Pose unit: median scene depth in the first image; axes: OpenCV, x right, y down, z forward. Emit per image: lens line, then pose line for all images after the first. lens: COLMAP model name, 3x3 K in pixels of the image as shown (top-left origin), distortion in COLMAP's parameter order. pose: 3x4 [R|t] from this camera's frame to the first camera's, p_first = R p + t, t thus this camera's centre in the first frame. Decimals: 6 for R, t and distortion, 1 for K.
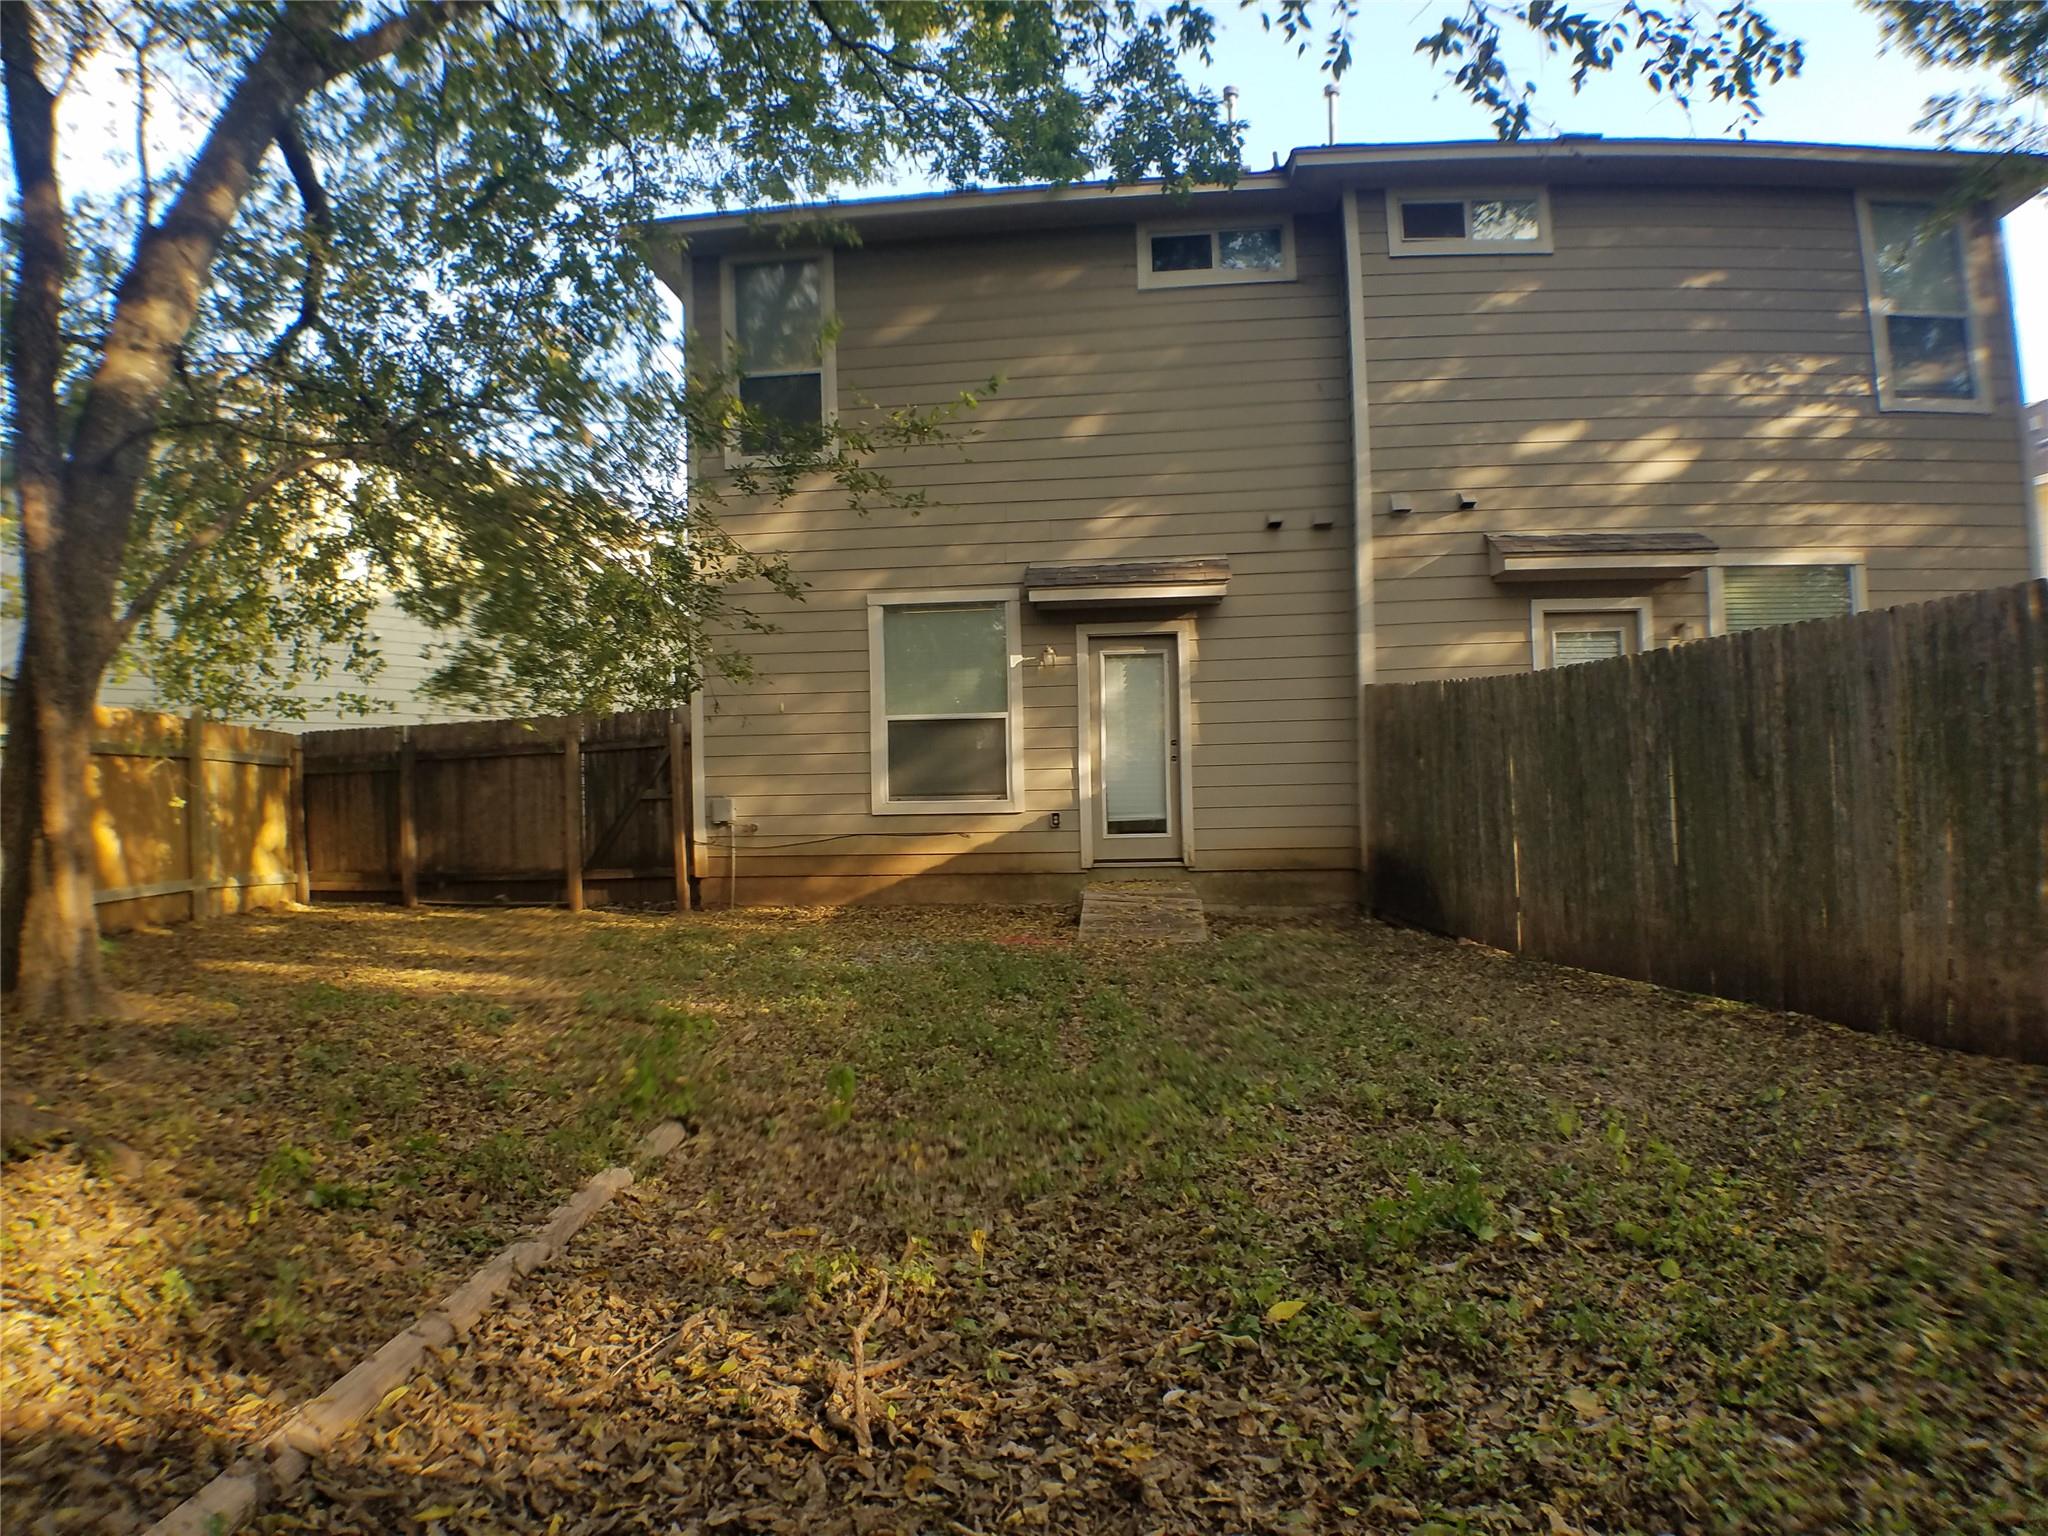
lens RADIAL K [[1267.0, 0, 984.7], [0, 1267.0, 792.0], [0, 0, 1]] dist [-0.070076, -0.039972]
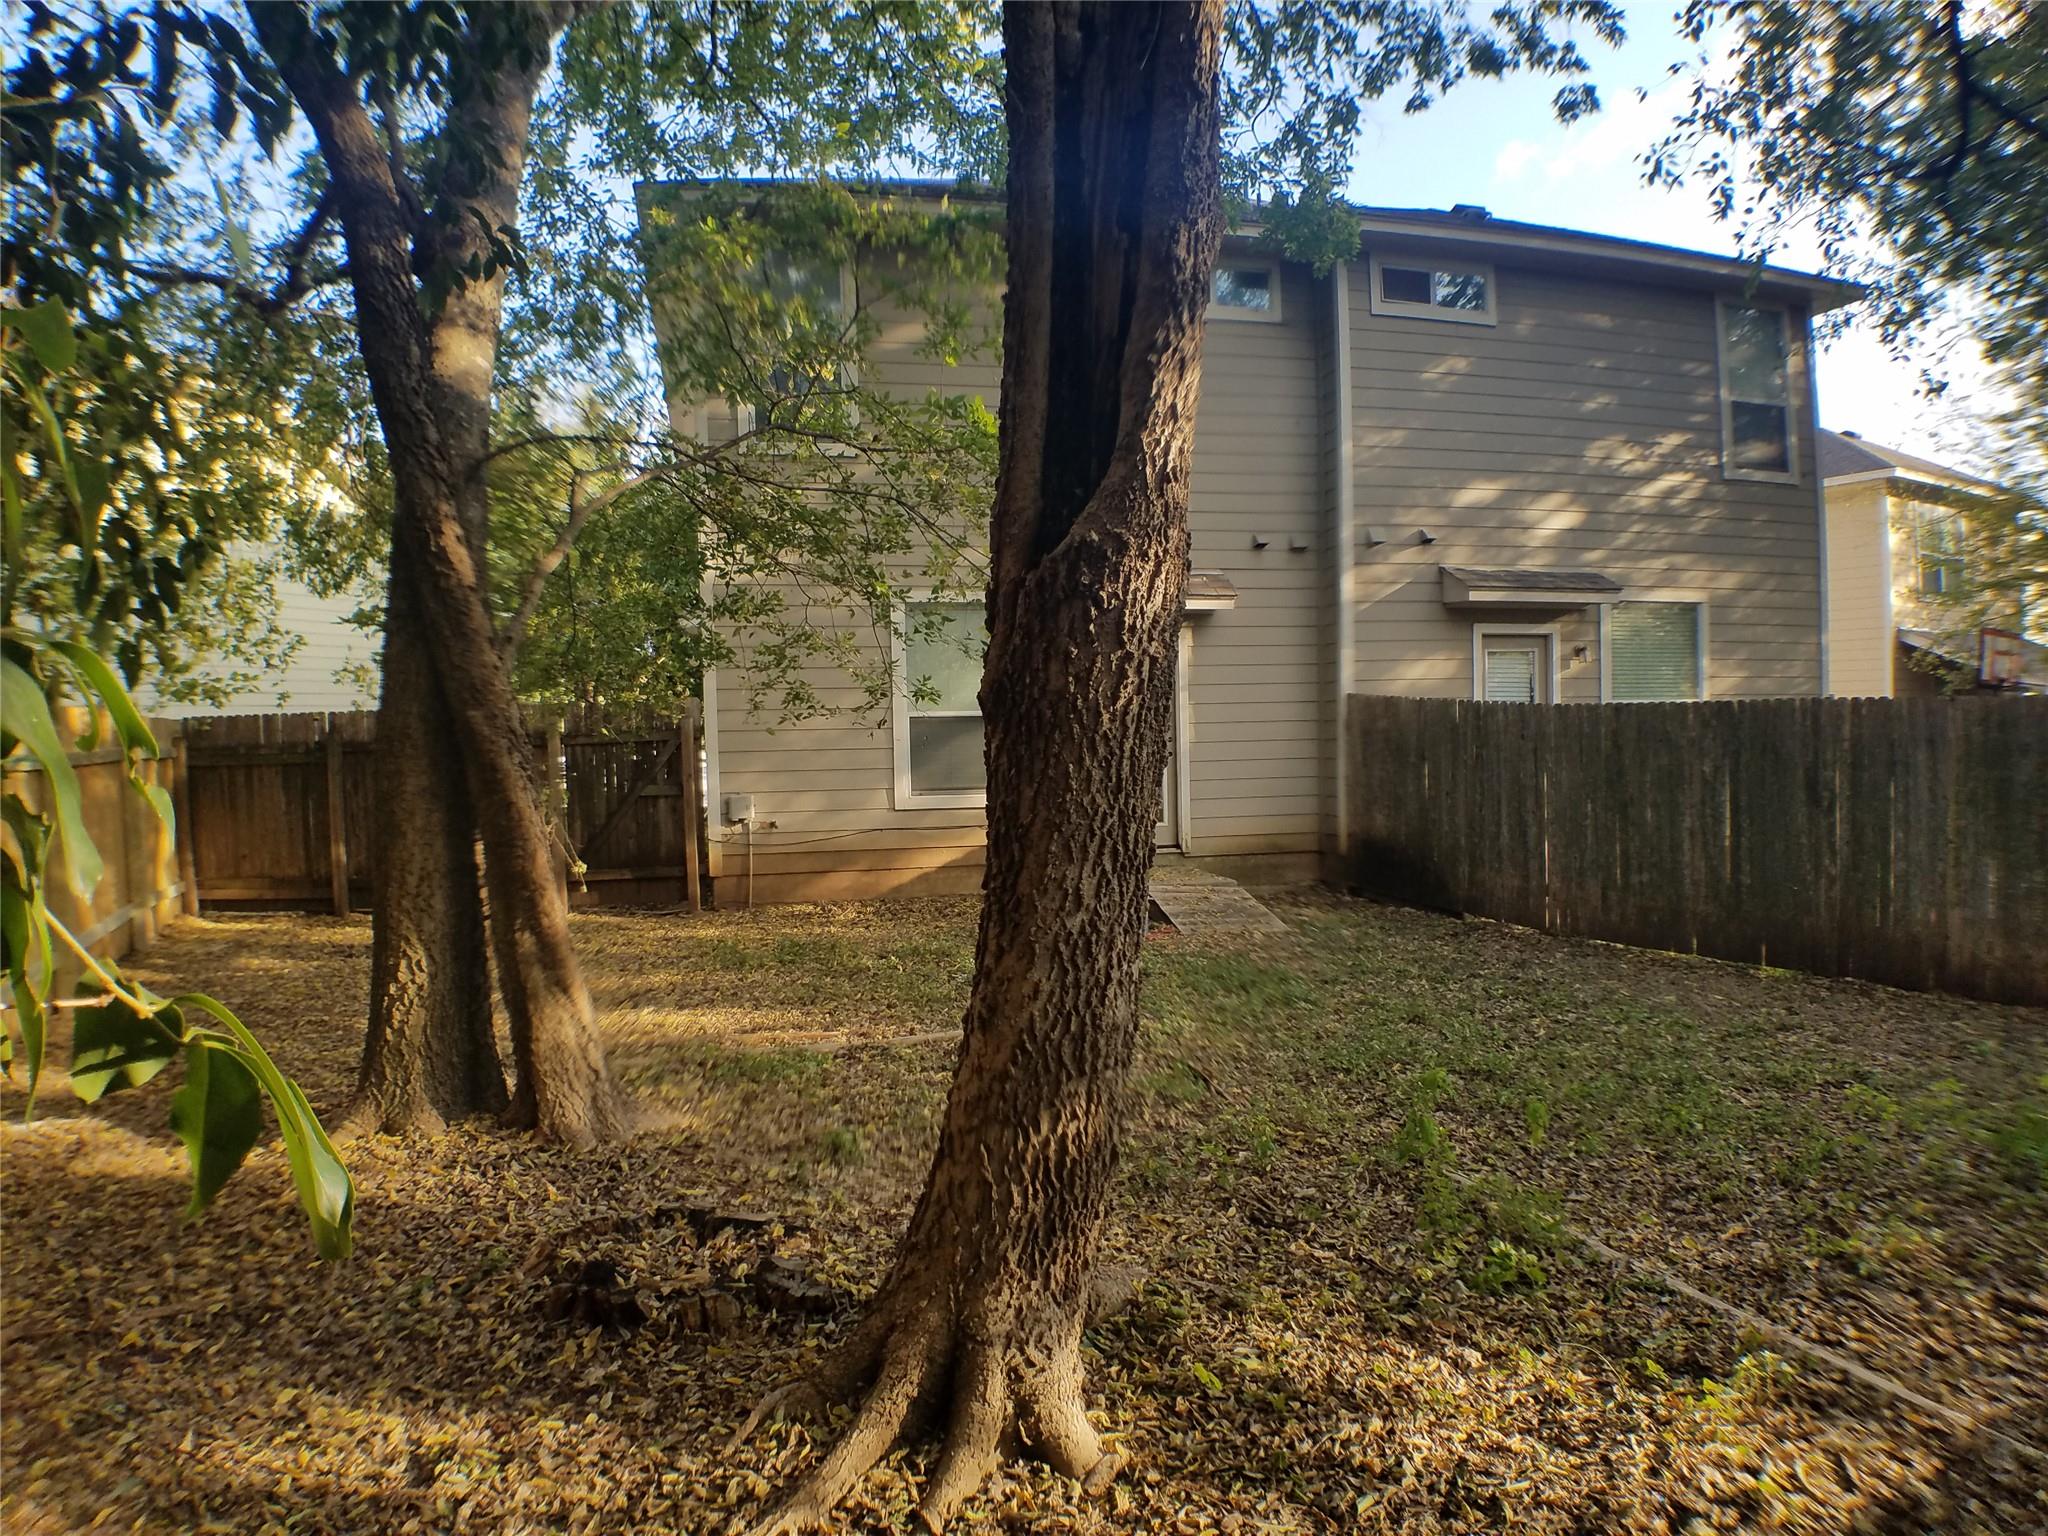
lens RADIAL K [[1267.0, 0, 1010.6], [0, 1267.0, 786.6], [0, 0, 1]] dist [-0.070076, -0.039972]
pose [[0.943962, -0.012111, 0.329832, -0.379798], [-0.002831, 0.998993, 0.044783, -0.052376], [-0.330042, -0.043208, 0.942977, 0.011416]]
